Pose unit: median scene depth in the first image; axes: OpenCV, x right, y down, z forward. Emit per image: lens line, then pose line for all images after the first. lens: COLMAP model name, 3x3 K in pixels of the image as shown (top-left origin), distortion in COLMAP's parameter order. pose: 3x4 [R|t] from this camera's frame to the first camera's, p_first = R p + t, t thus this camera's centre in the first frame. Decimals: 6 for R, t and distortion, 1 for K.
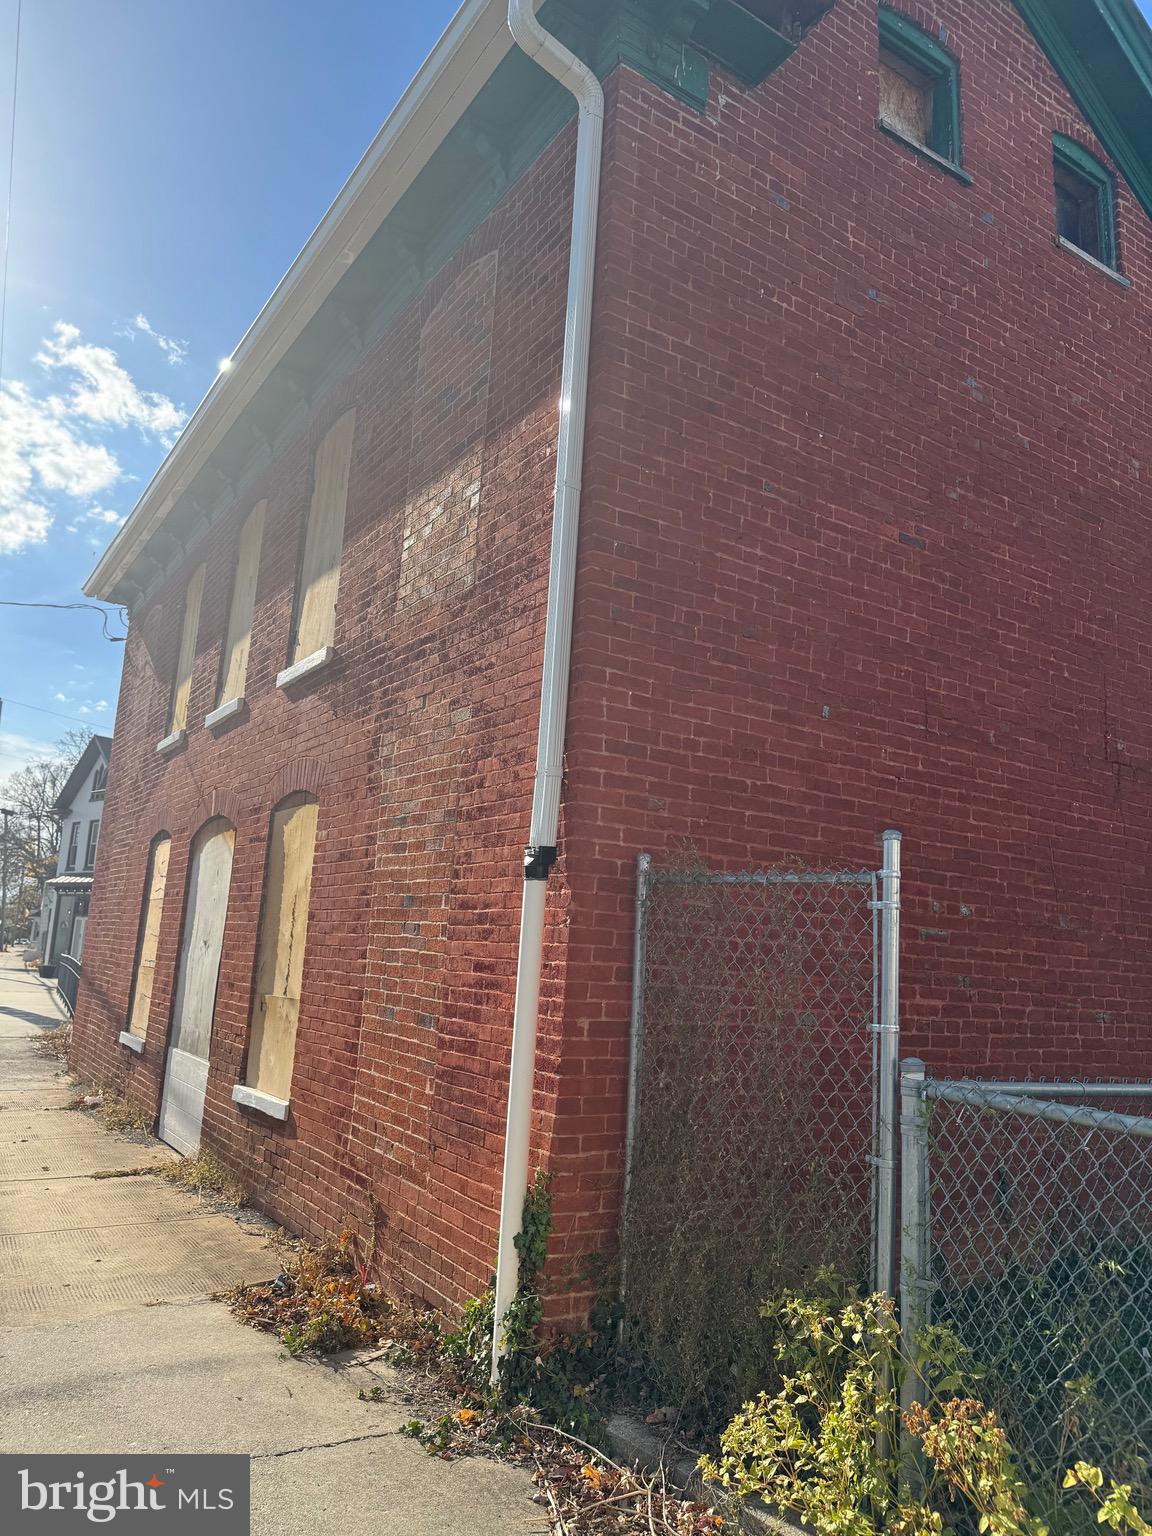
lens RADIAL K [[1076.0, 0, 576.0], [0, 1076.0, 768.0], [0, 0, 1]] dist [0.114866, 0.000248]
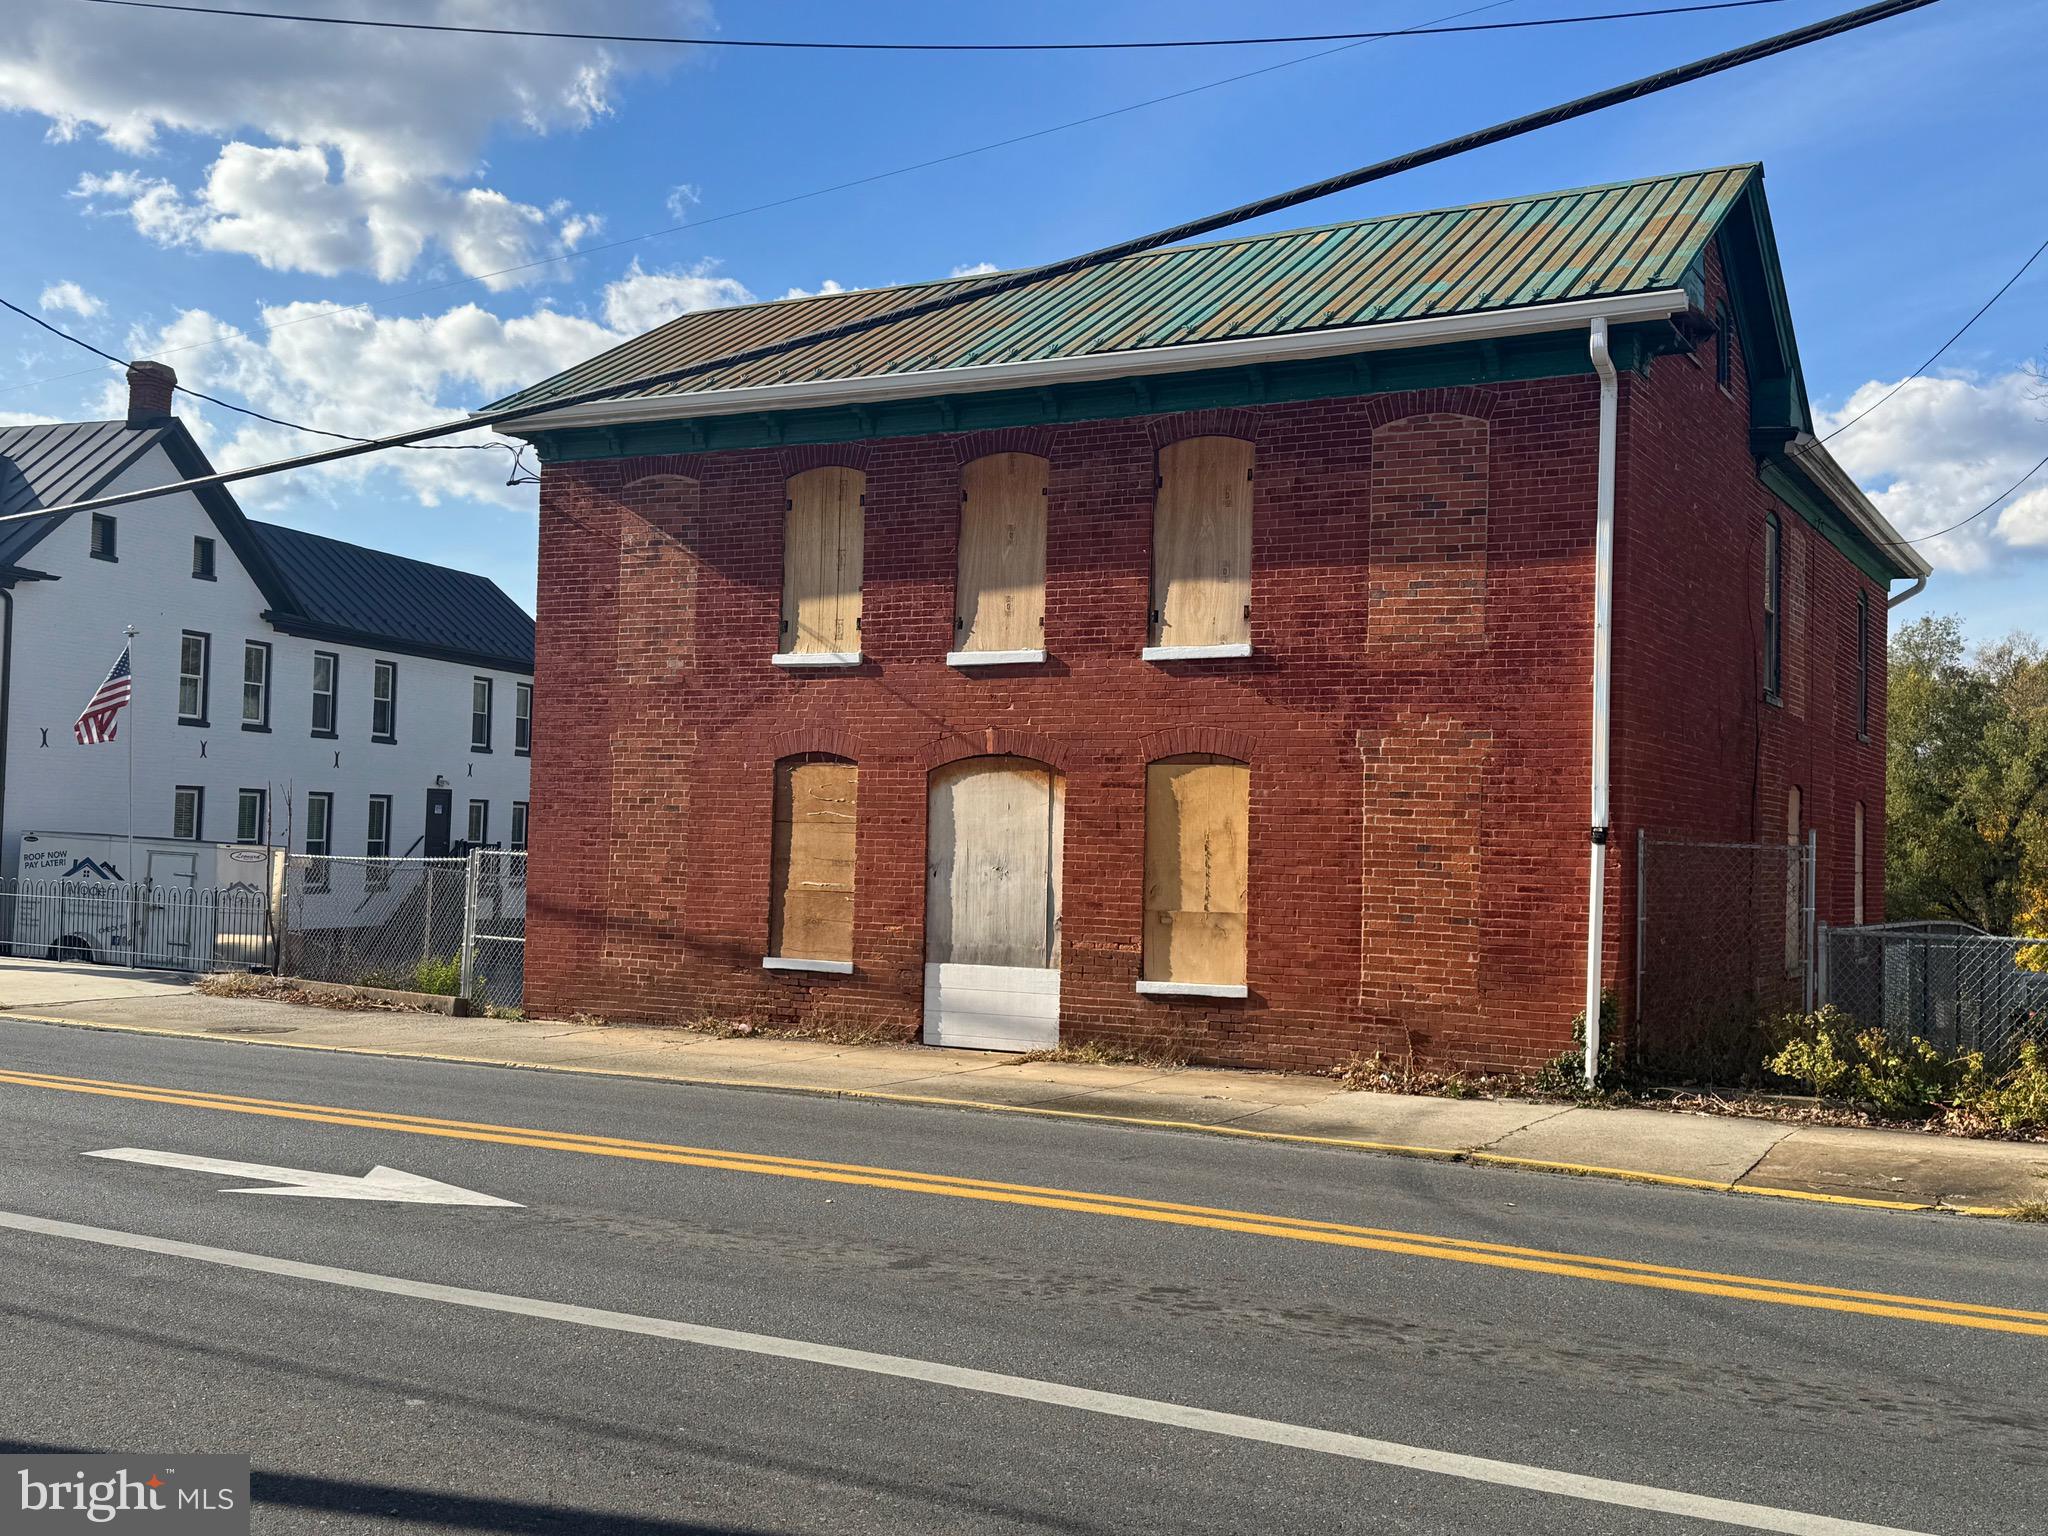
lens RADIAL K [[2124.9, 0, 1024.0], [0, 2124.9, 768.0], [0, 0, 1]] dist [0.192538, -0.419405]
pose [[0.888069, -0.016251, 0.459424, -2.414260], [-0.054601, 0.988572, 0.140512, -0.456391], [-0.456457, -0.149869, 0.877033, -1.656544]]
